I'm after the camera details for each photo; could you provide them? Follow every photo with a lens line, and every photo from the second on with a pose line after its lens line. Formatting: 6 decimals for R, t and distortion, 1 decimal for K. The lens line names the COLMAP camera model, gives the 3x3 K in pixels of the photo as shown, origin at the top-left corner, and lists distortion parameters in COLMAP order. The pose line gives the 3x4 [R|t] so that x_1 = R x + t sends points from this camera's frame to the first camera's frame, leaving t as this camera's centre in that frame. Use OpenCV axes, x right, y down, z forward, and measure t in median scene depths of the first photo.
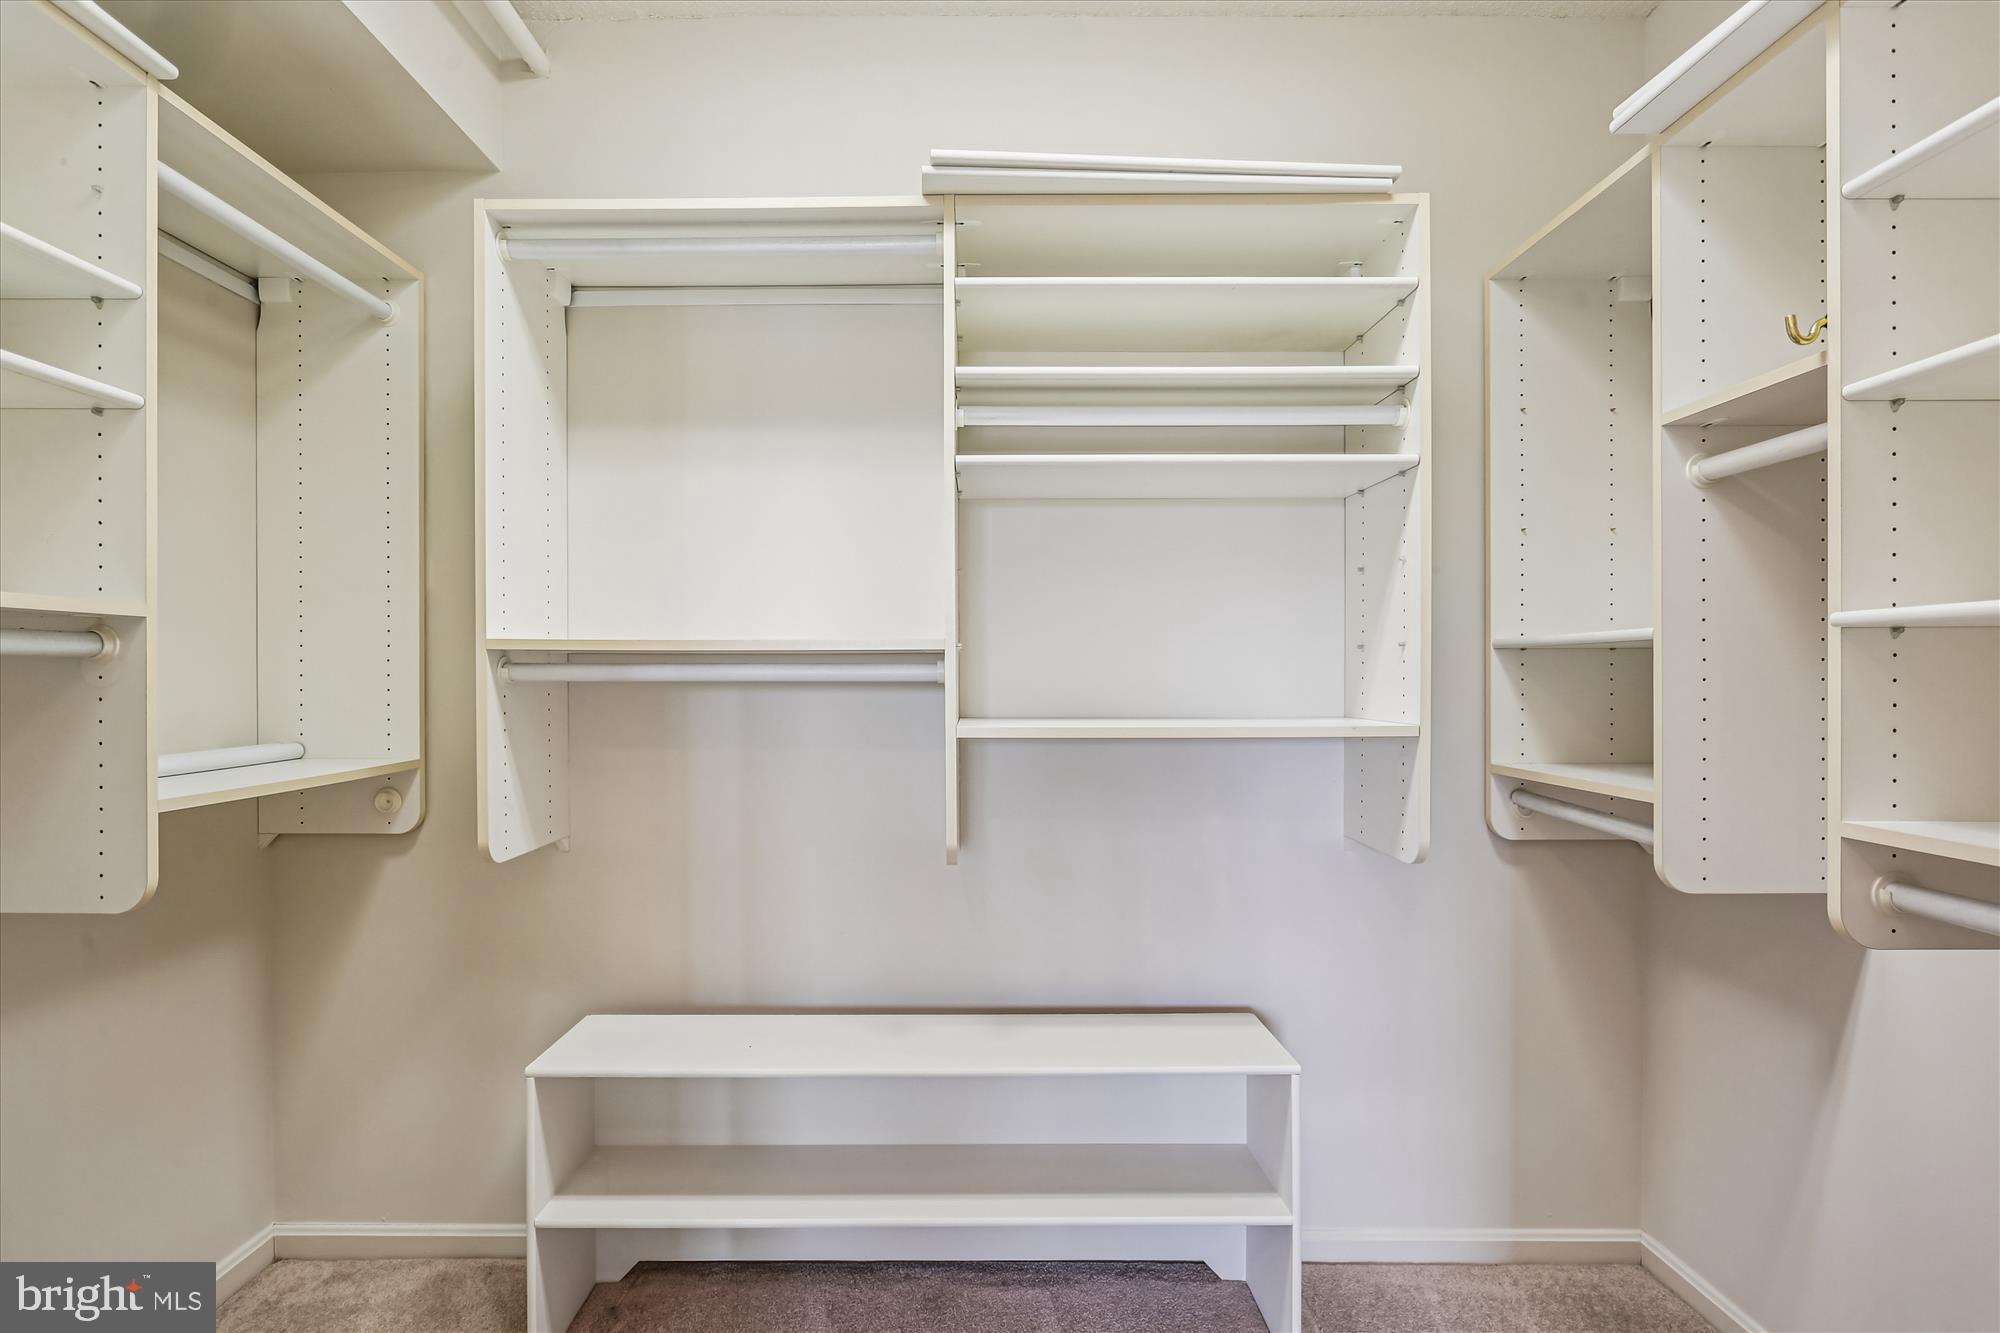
lens RADIAL K [[979.2, 0, 994.0], [0, 979.2, 674.6], [0, 0, 1]] dist [-0.006130, 0.000494]
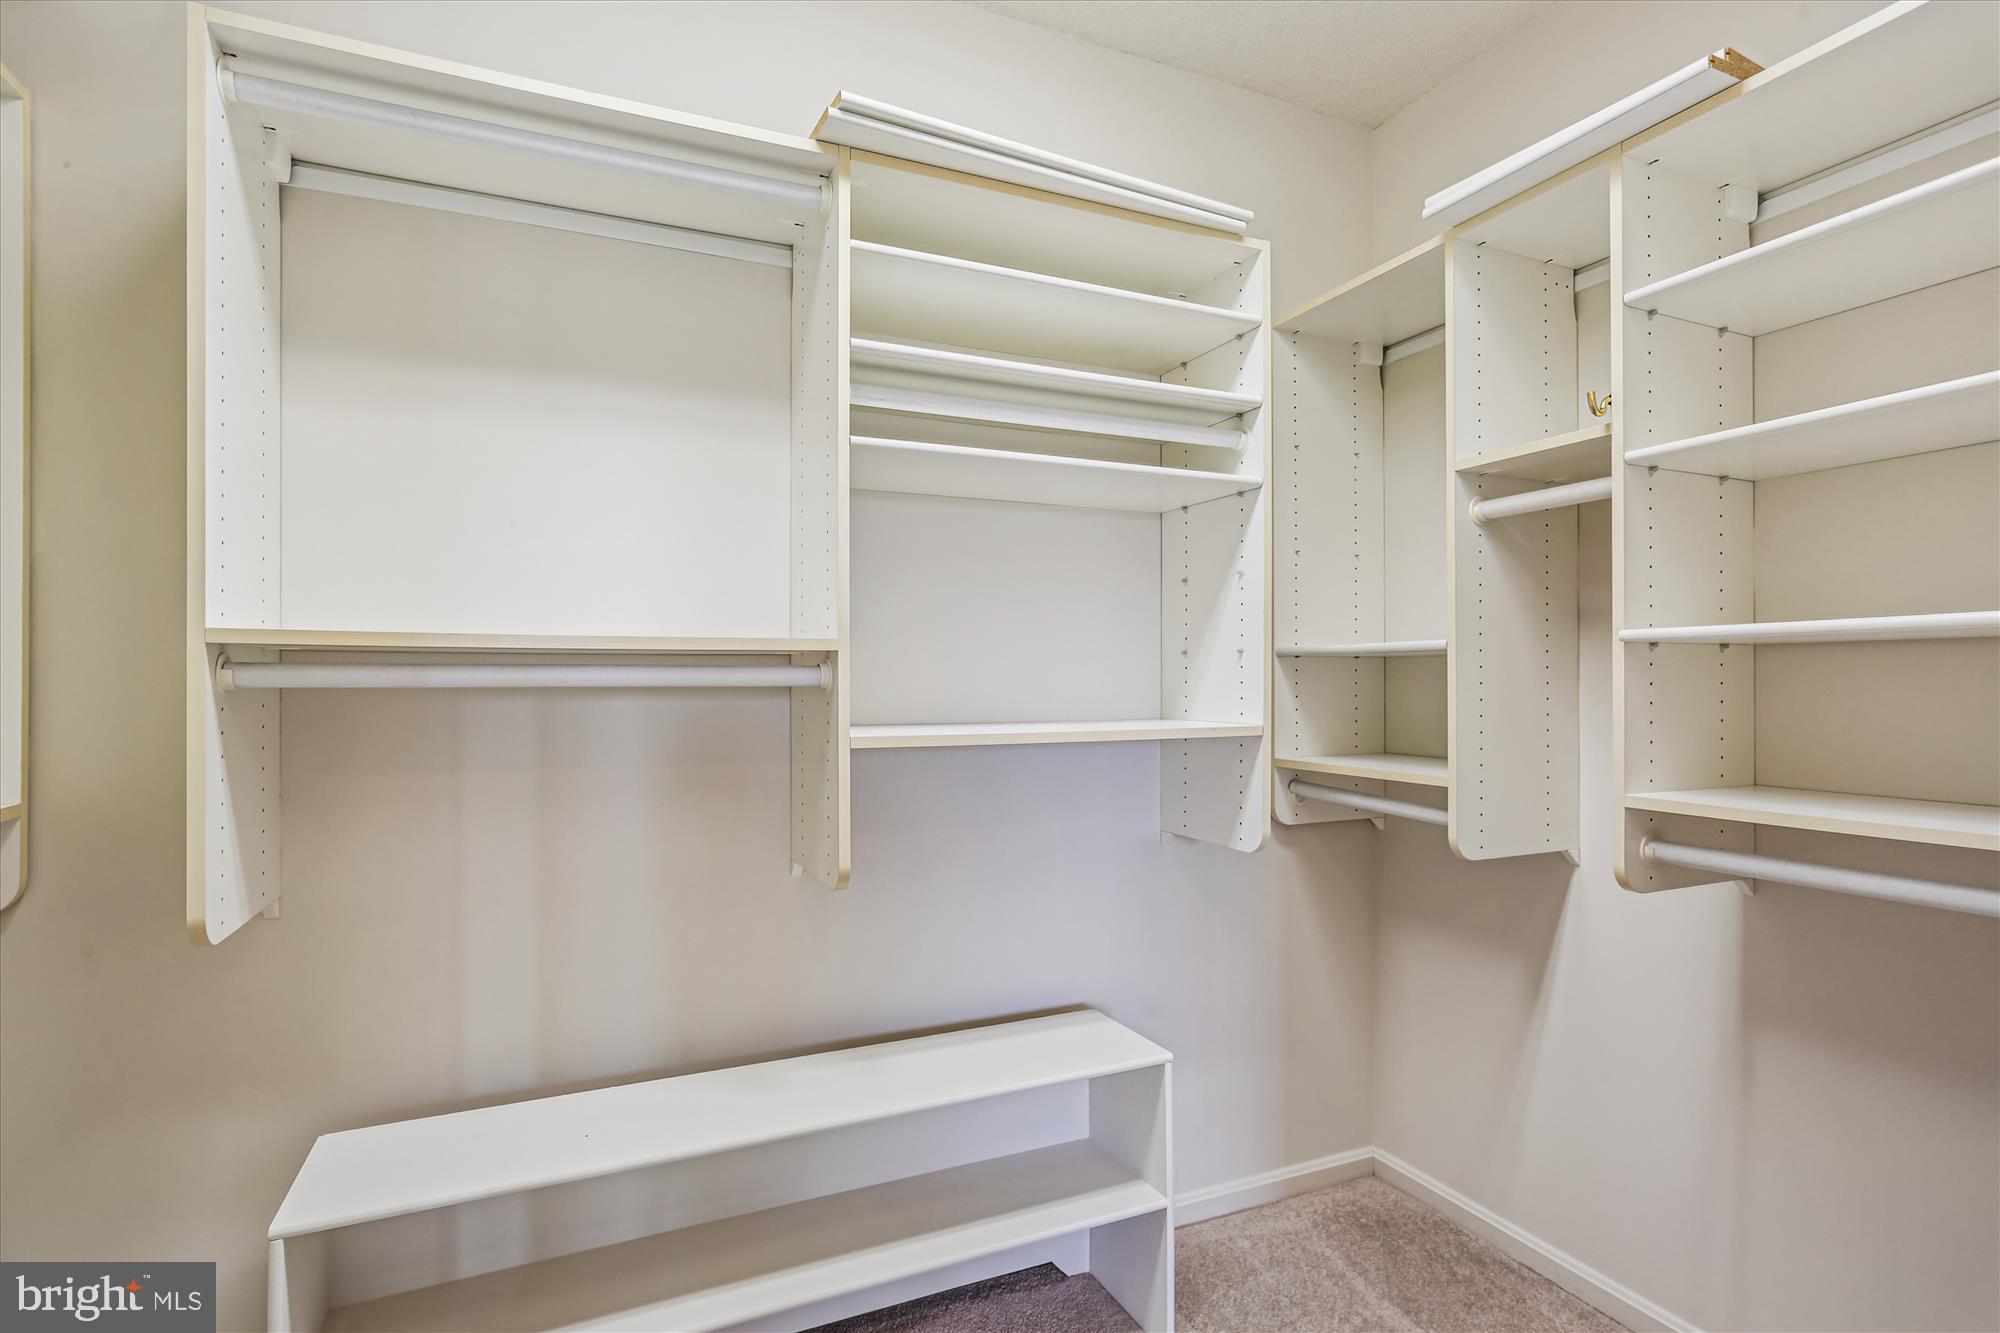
lens RADIAL K [[963.8, 0, 980.9], [0, 963.8, 674.3], [0, 0, 1]] dist [-0.014217, 0.004445]
pose [[0.914325, 0.001888, 0.404976, -0.275006], [-0.000396, 0.999993, -0.003768, -0.000941], [-0.404980, 0.003285, 0.914319, 0.136087]]
